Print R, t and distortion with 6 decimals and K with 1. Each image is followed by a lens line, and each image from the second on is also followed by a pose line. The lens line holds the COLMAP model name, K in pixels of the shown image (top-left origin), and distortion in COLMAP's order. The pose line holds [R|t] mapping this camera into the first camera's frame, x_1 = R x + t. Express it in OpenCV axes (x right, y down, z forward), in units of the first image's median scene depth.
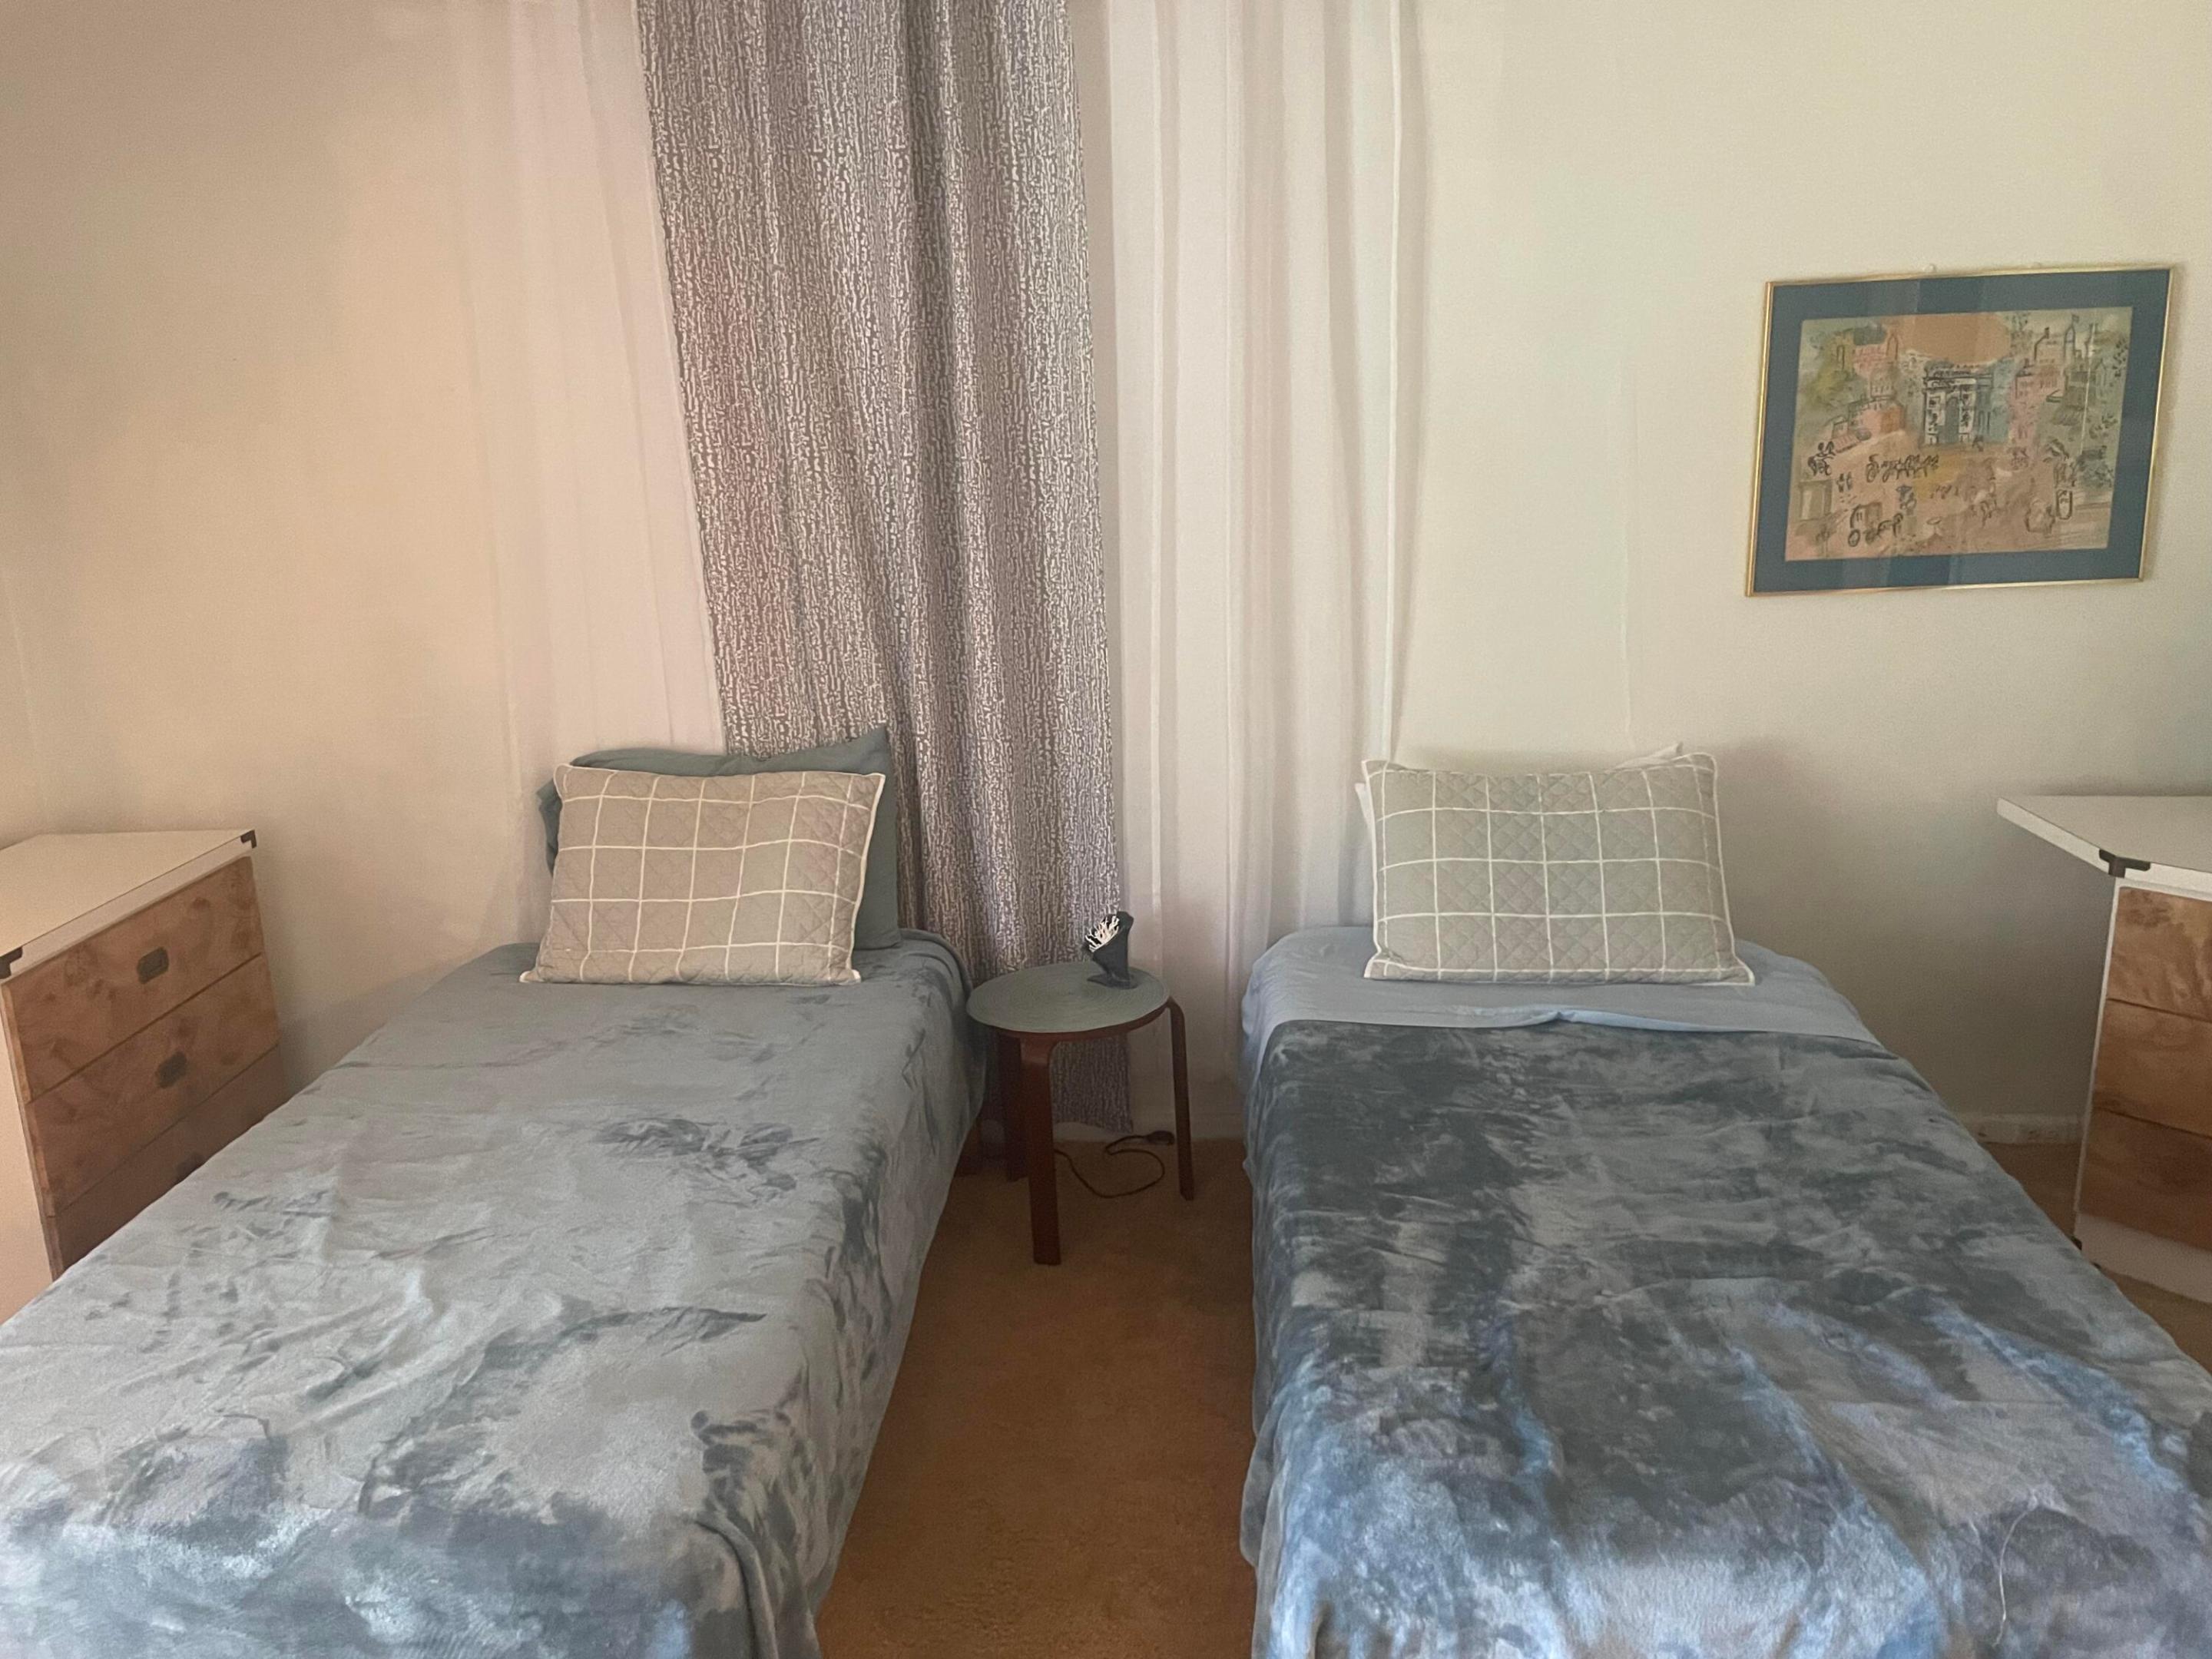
lens RADIAL K [[1654.1, 0, 1065.1], [0, 1654.1, 808.9], [0, 0, 1]] dist [0.090796, -0.112483]
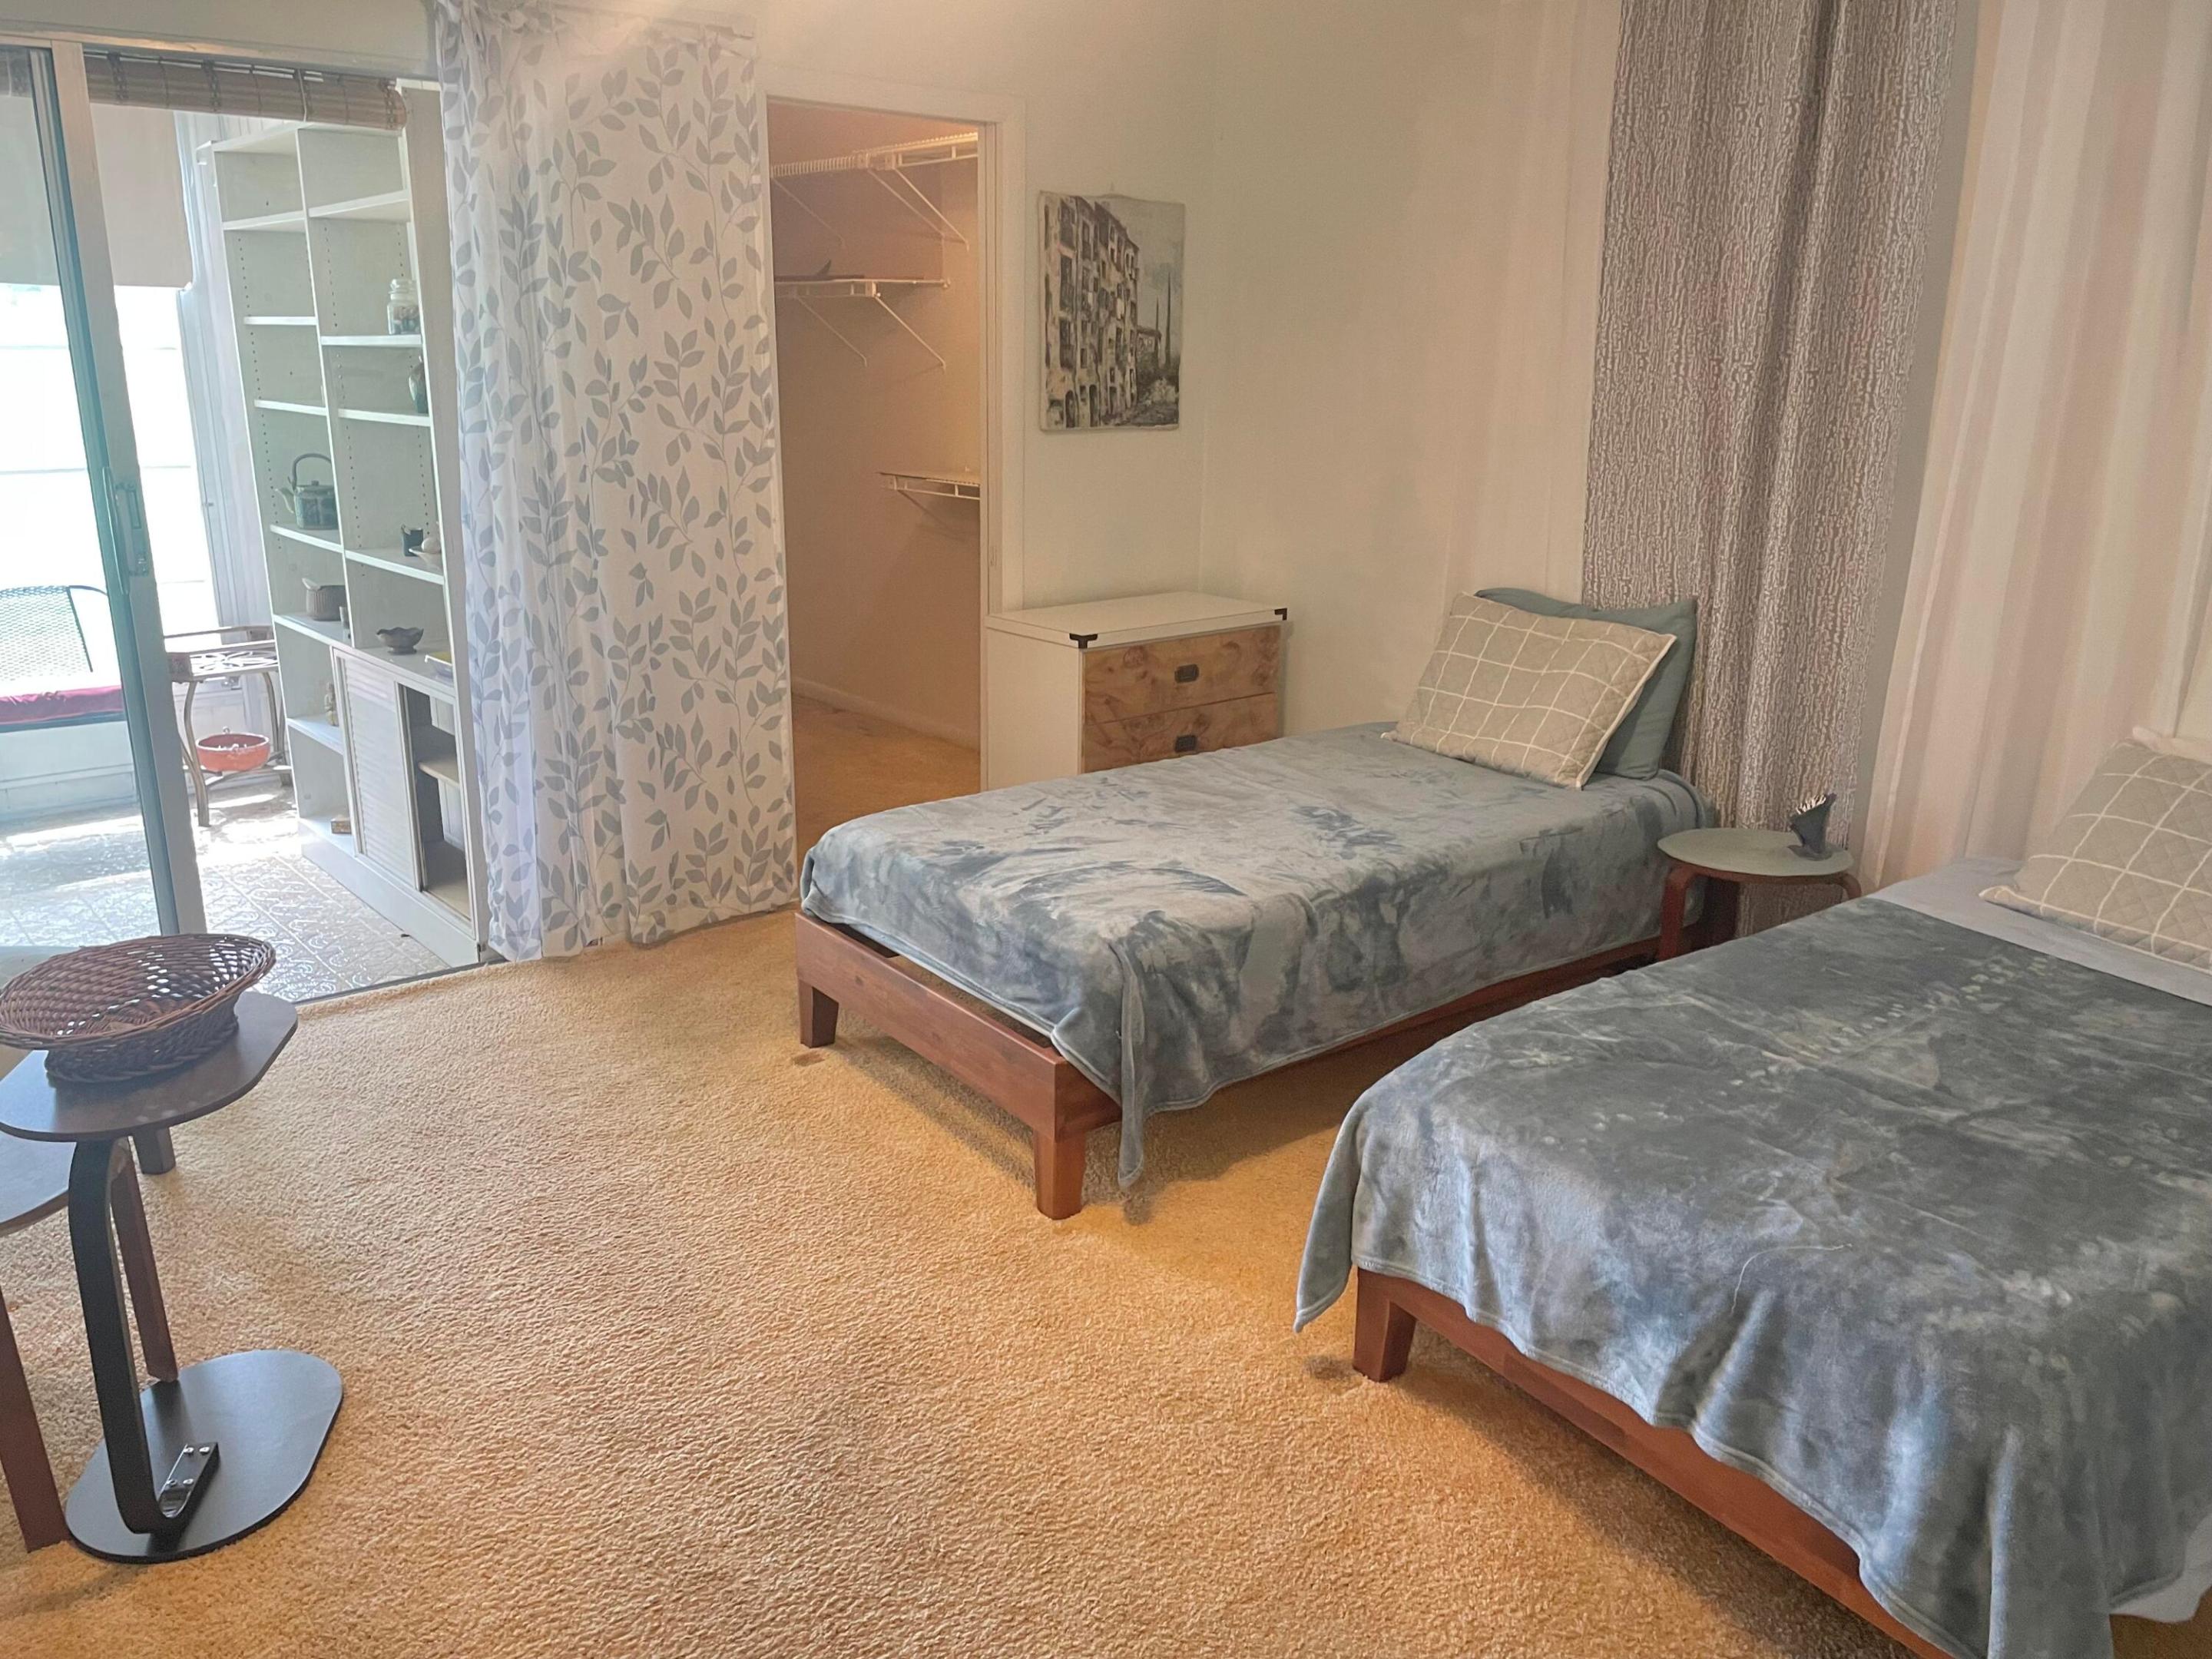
lens RADIAL K [[1654.1, 0, 1065.1], [0, 1654.1, 808.9], [0, 0, 1]] dist [0.090796, -0.112483]
pose [[0.656210, 0.242168, -0.714663, 0.512421], [-0.208833, 0.968393, 0.136394, 0.027912], [0.725105, 0.059742, 0.686042, -0.133533]]
